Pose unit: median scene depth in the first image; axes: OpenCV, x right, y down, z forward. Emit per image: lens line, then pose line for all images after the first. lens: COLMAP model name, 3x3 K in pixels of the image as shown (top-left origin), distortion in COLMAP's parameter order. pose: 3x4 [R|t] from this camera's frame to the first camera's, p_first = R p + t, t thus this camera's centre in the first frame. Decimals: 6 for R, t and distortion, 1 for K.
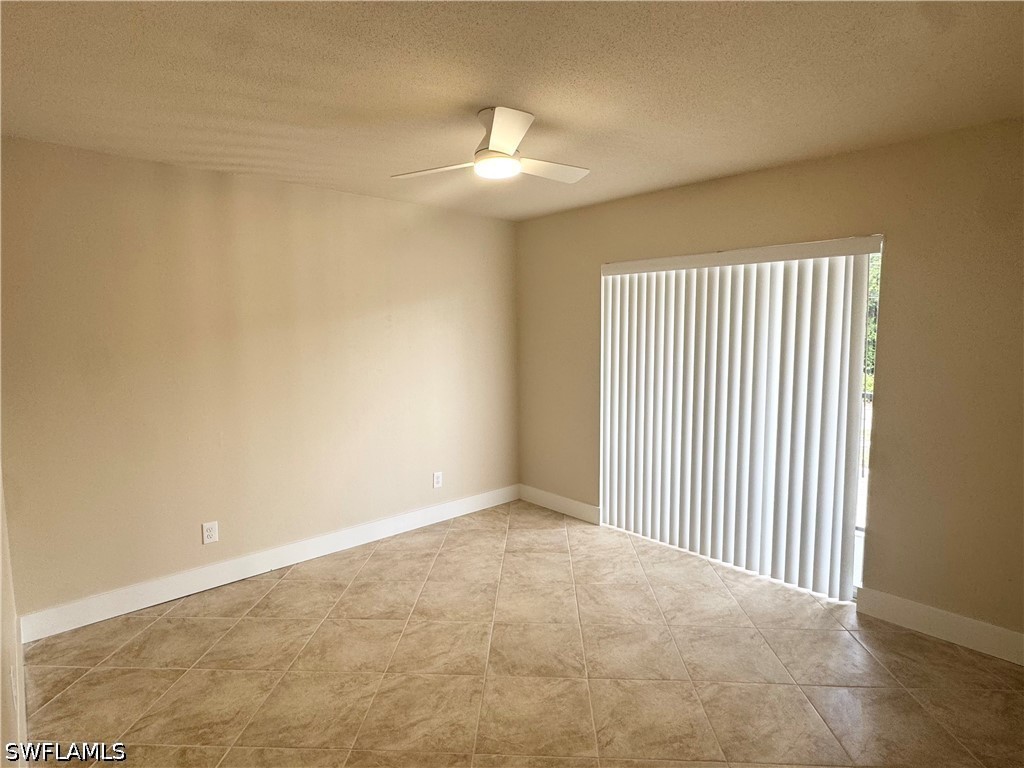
lens RADIAL K [[549.2, 0, 512.0], [0, 549.2, 384.0], [0, 0, 1]] dist [0.002812, 0.000579]
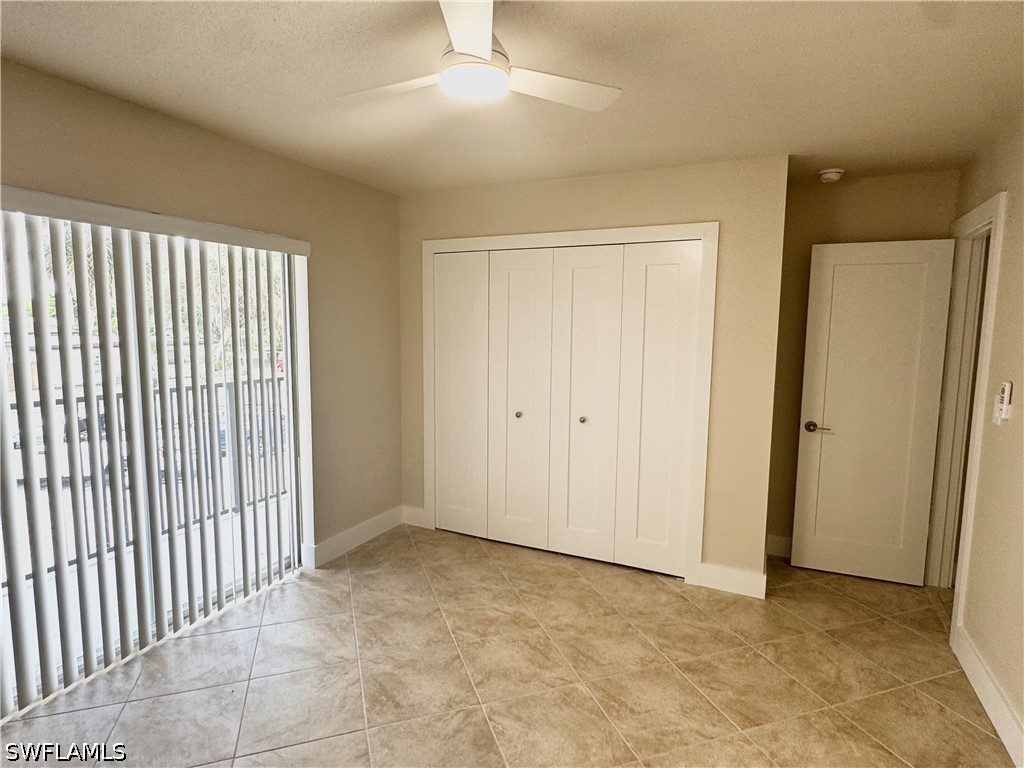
lens RADIAL K [[549.2, 0, 512.0], [0, 549.2, 384.0], [0, 0, 1]] dist [0.002812, 0.000579]
pose [[-0.368128, -0.098988, 0.924491, -0.574215], [0.087309, 0.986243, 0.140366, -0.096500], [-0.925667, 0.132389, -0.354421, 1.026935]]
